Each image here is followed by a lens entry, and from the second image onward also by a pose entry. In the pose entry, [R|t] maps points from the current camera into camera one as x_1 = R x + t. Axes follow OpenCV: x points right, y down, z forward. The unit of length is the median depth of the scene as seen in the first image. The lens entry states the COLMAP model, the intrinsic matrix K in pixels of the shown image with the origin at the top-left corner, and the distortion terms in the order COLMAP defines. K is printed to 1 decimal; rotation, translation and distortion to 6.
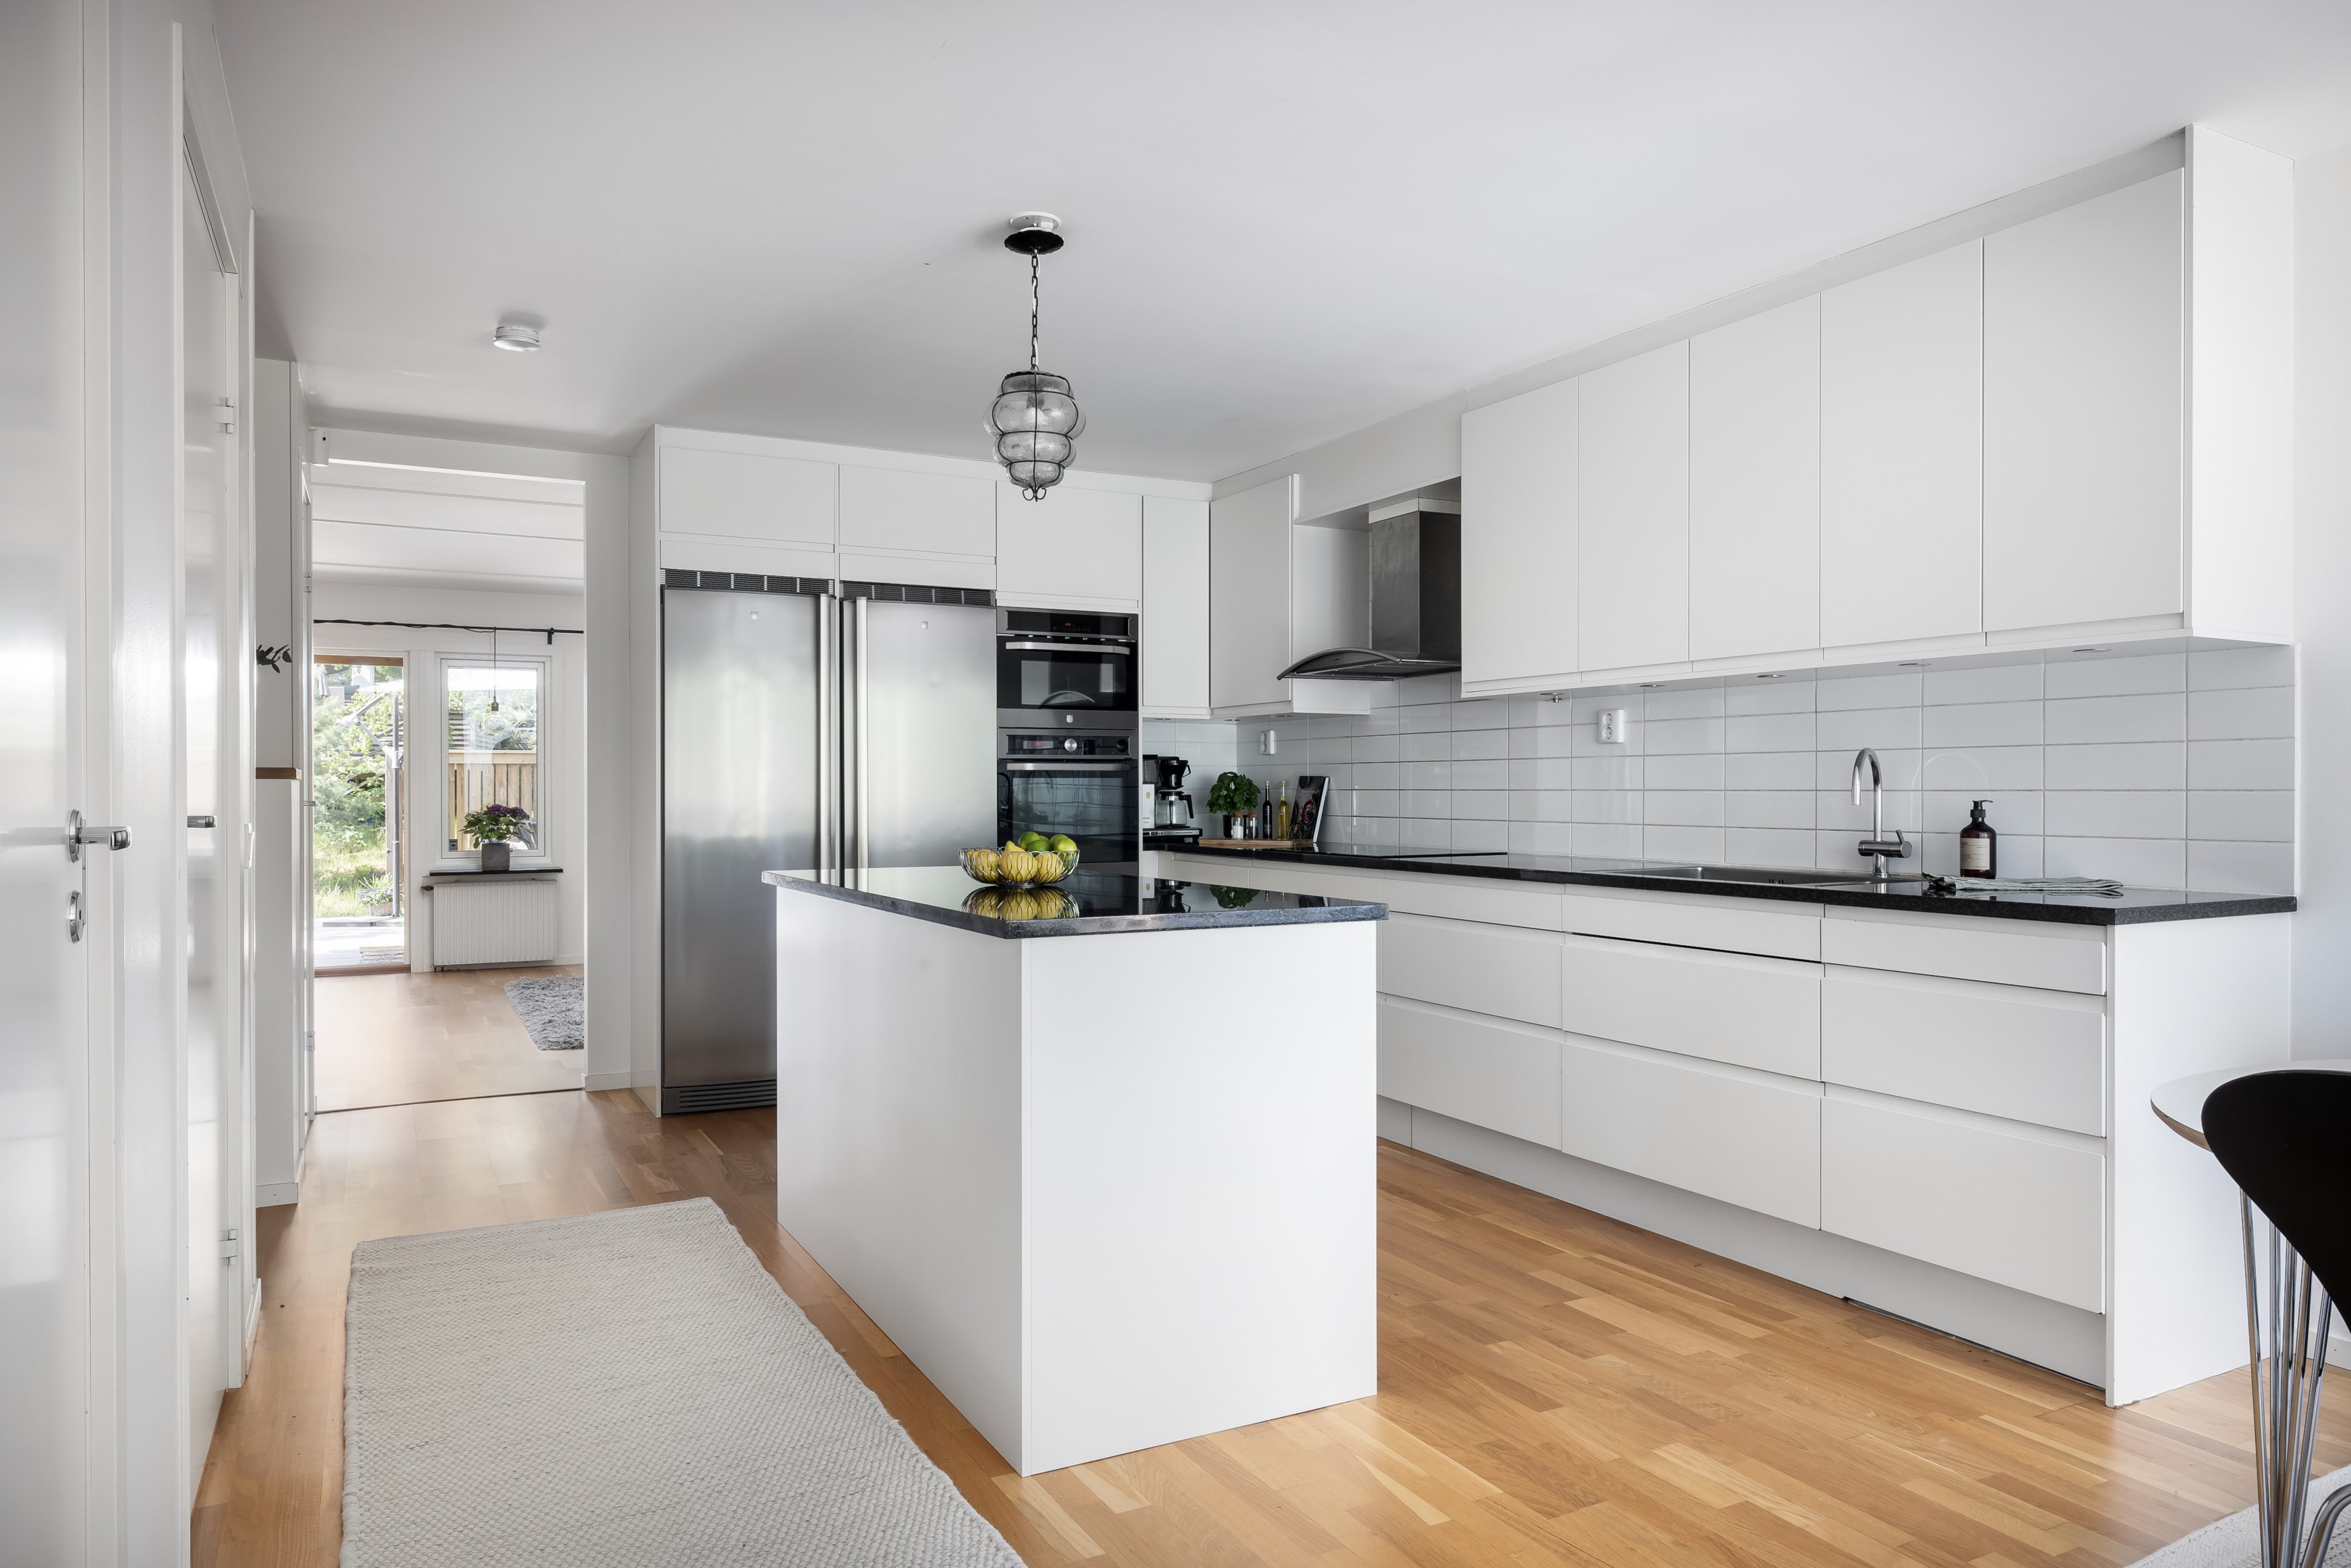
lens RADIAL K [[1551.6, 0, 1175.5], [0, 1551.6, 784.0], [0, 0, 1]] dist [0.037956, 0.000416]
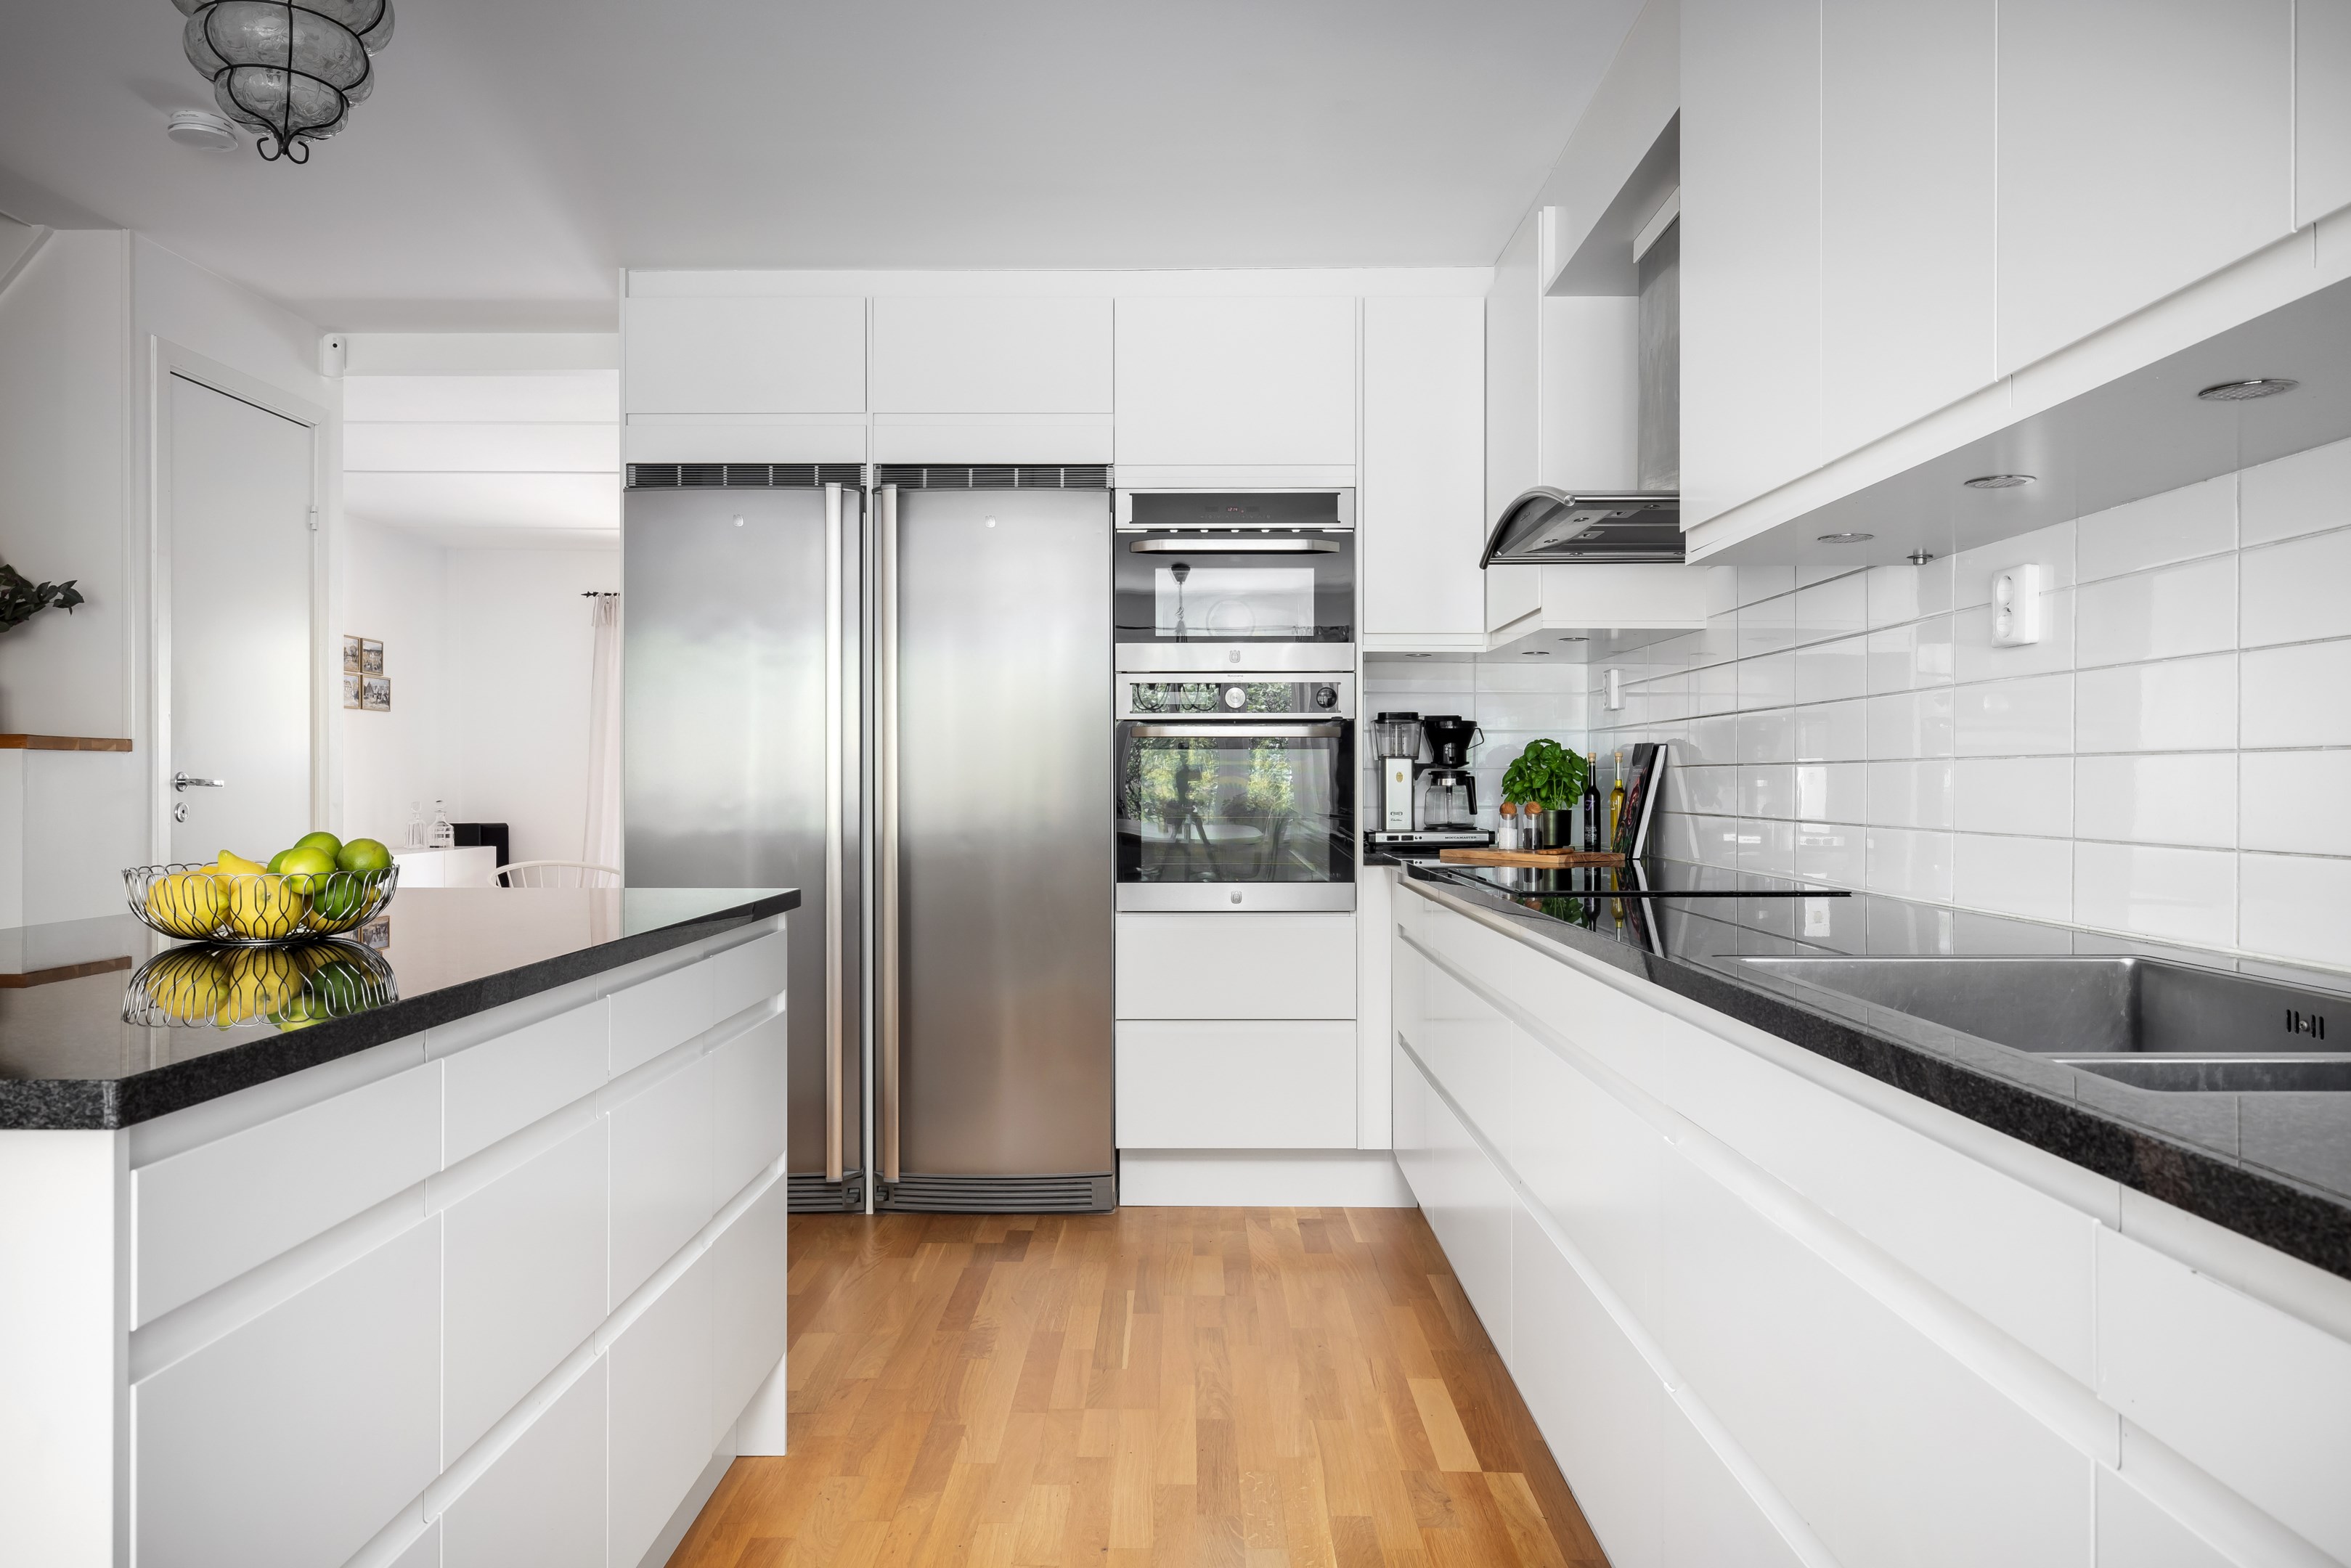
lens RADIAL K [[1630.2, 0, 1175.5], [0, 1630.2, 784.0], [0, 0, 1]] dist [0.000917, 0.003447]
pose [[0.881100, 0.001652, -0.472928, 0.233065], [0.001091, 0.999984, 0.005525, 0.006858], [0.472929, -0.005384, 0.881084, 0.406253]]
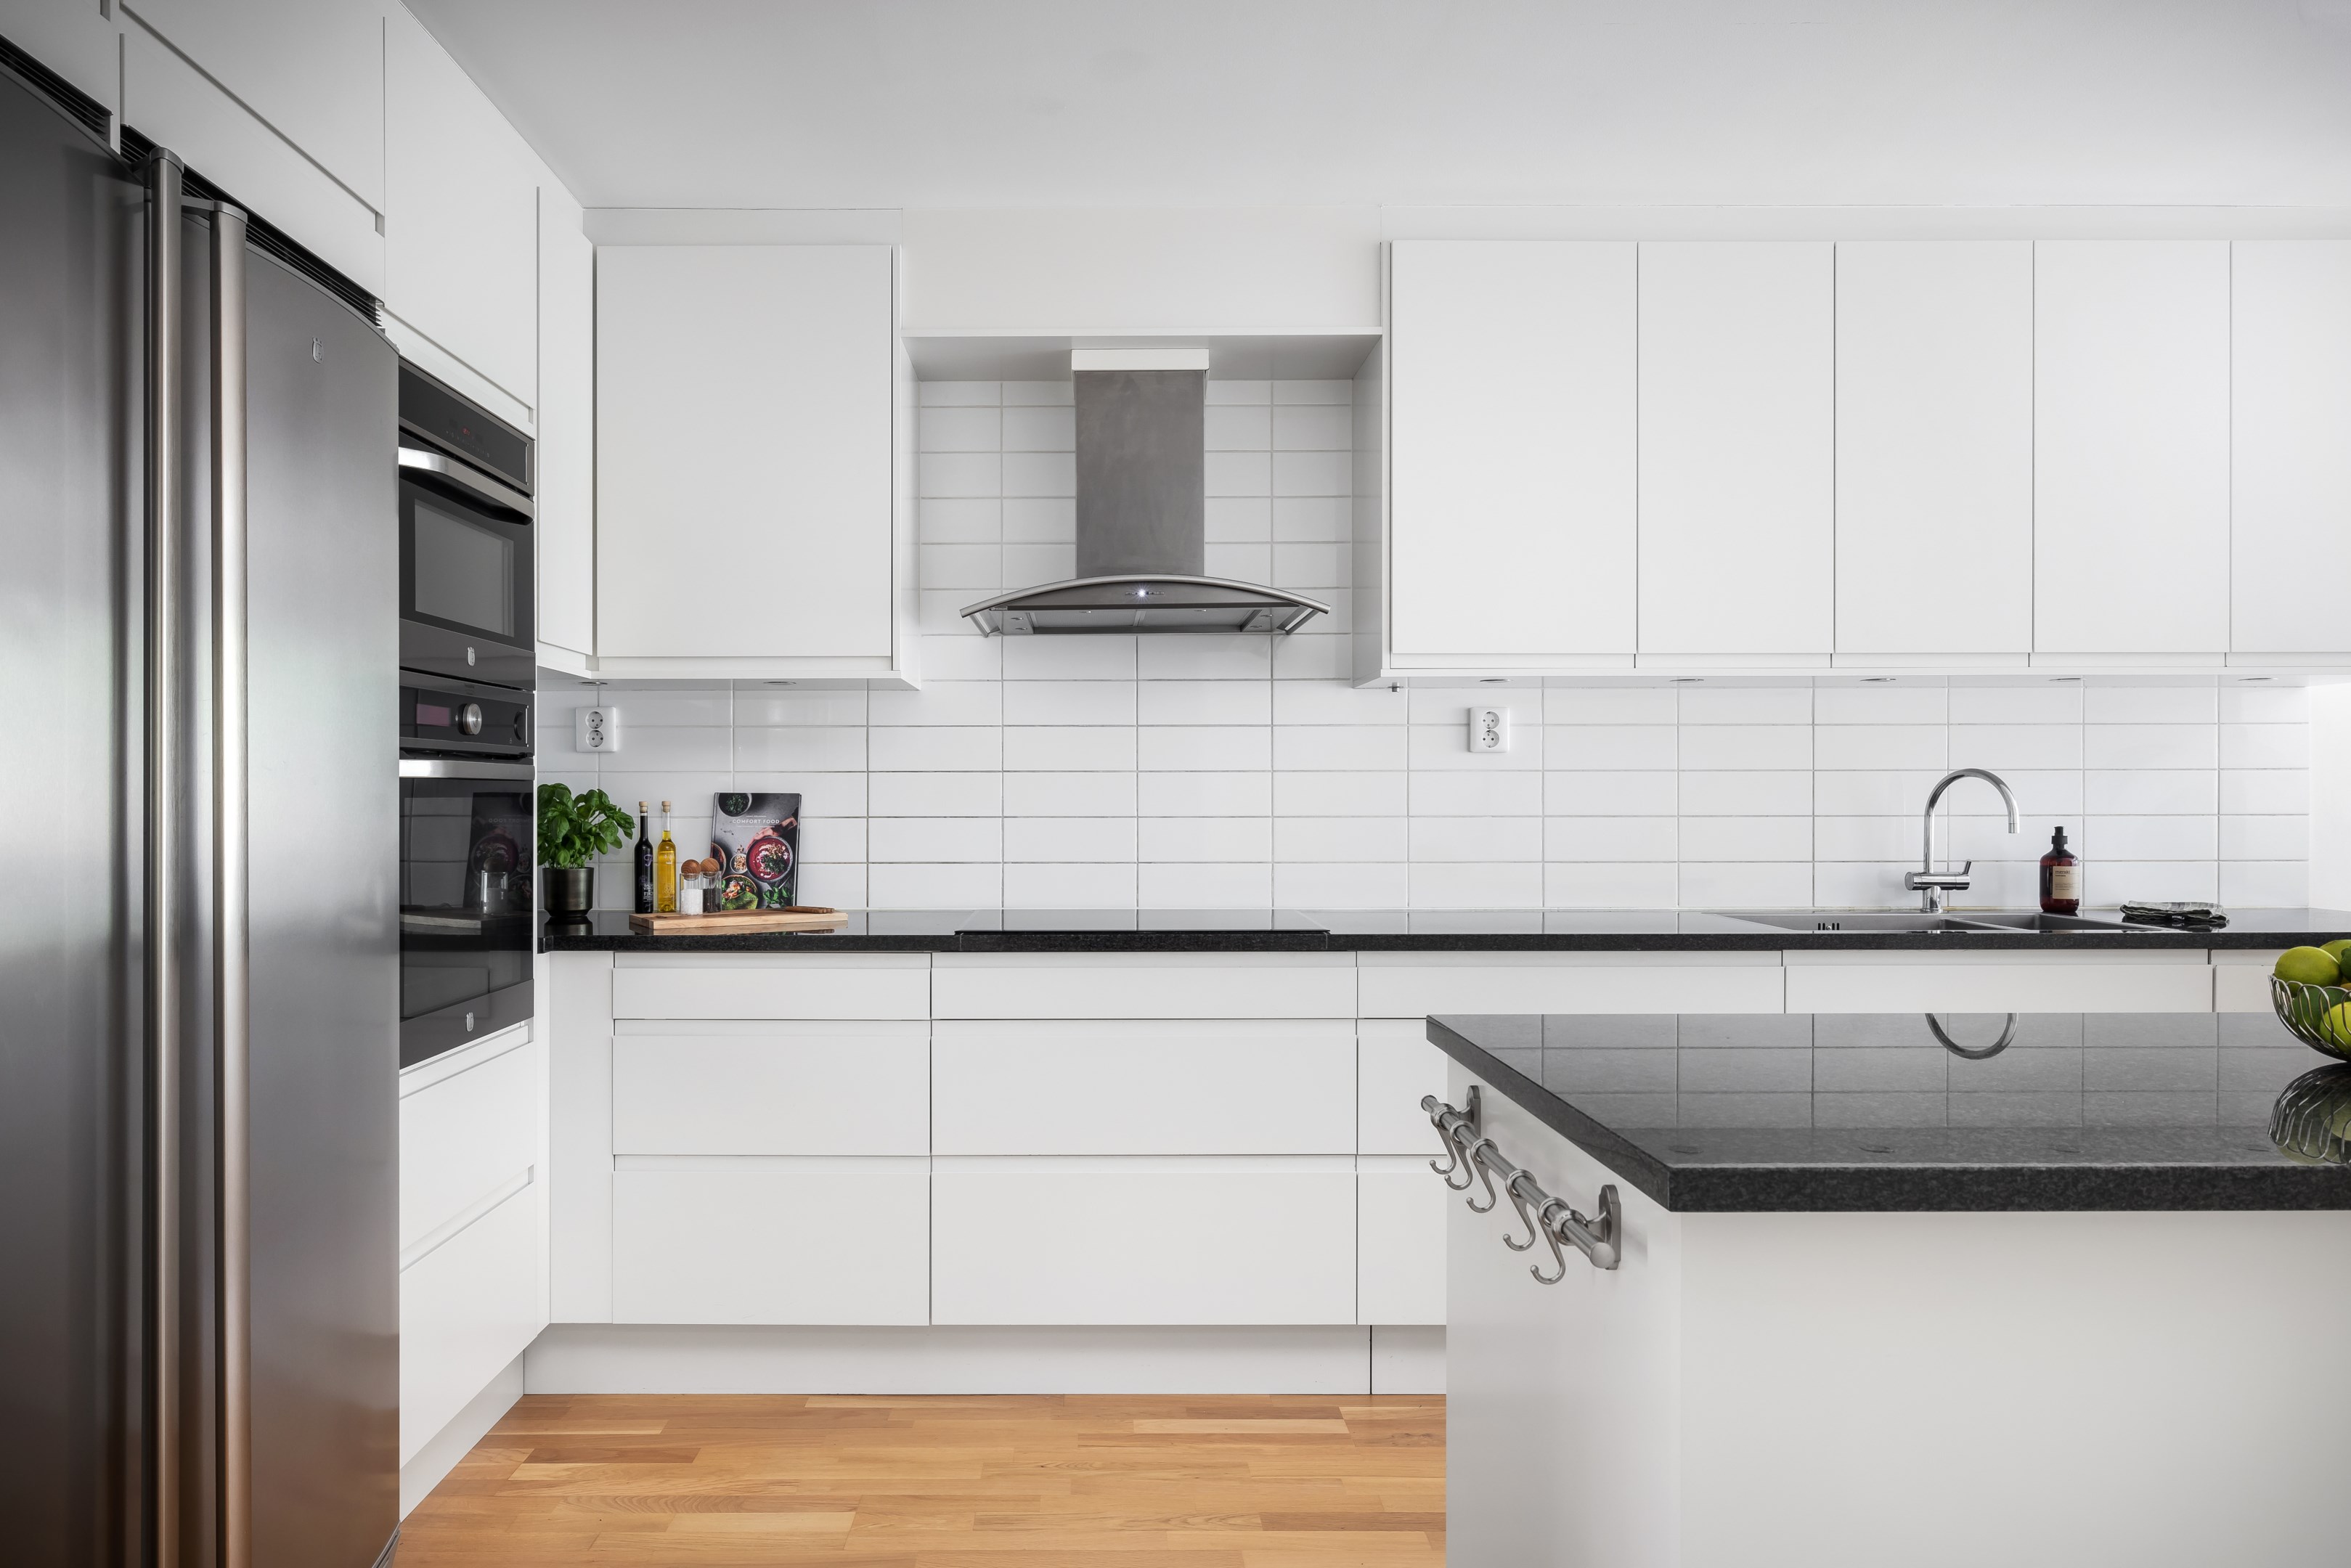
lens RADIAL K [[1456.8, 0, 1178.0], [0, 1456.8, 807.2], [0, 0, 1]] dist [0.002665, 0.000486]
pose [[0.460797, 0.004153, 0.887496, -0.327361], [-0.001559, 0.999991, -0.003870, 0.001913], [-0.887504, 0.000400, 0.460799, 0.659344]]
